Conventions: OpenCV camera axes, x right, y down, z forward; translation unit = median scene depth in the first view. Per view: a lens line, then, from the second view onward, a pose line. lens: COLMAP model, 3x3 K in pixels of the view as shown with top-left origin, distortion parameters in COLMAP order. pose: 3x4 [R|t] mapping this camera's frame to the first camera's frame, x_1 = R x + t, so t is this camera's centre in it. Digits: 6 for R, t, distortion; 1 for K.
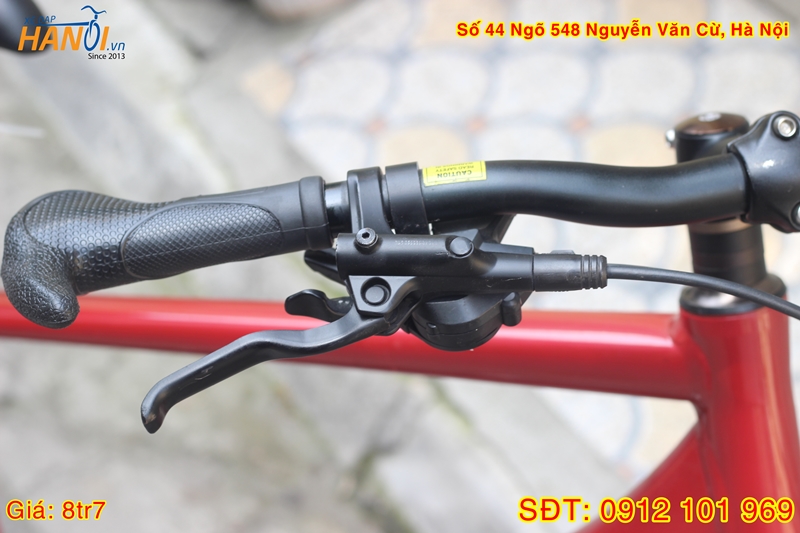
lens RADIAL K [[1955.1, 0, 400.6], [0, 1955.1, 265.9], [0, 0, 1]] dist [-0.165407, 0.000000]
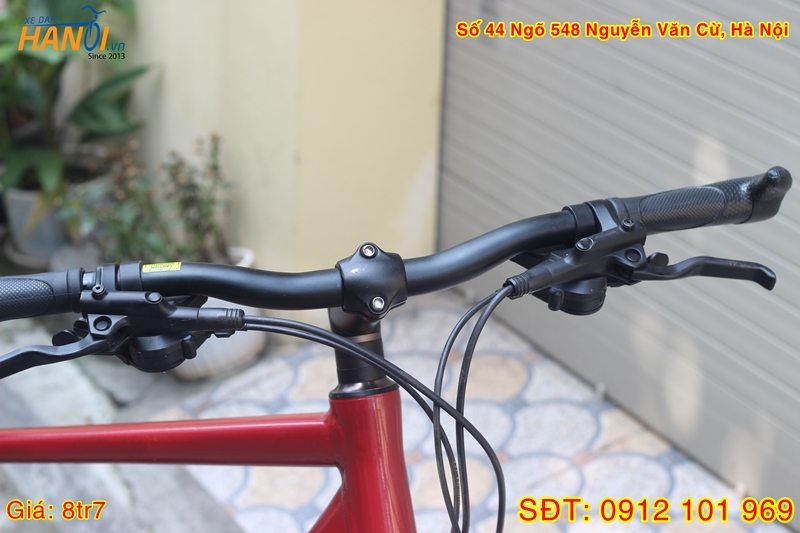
lens RADIAL K [[1955.1, 0, 399.5], [0, 1955.1, 266.8], [0, 0, 1]] dist [-0.165407, 0.000000]
pose [[0.998862, 0.047469, -0.004576, 0.242615], [-0.047047, 0.965183, -0.257311, 0.377378], [-0.007797, 0.257234, 0.966318, -0.605106]]
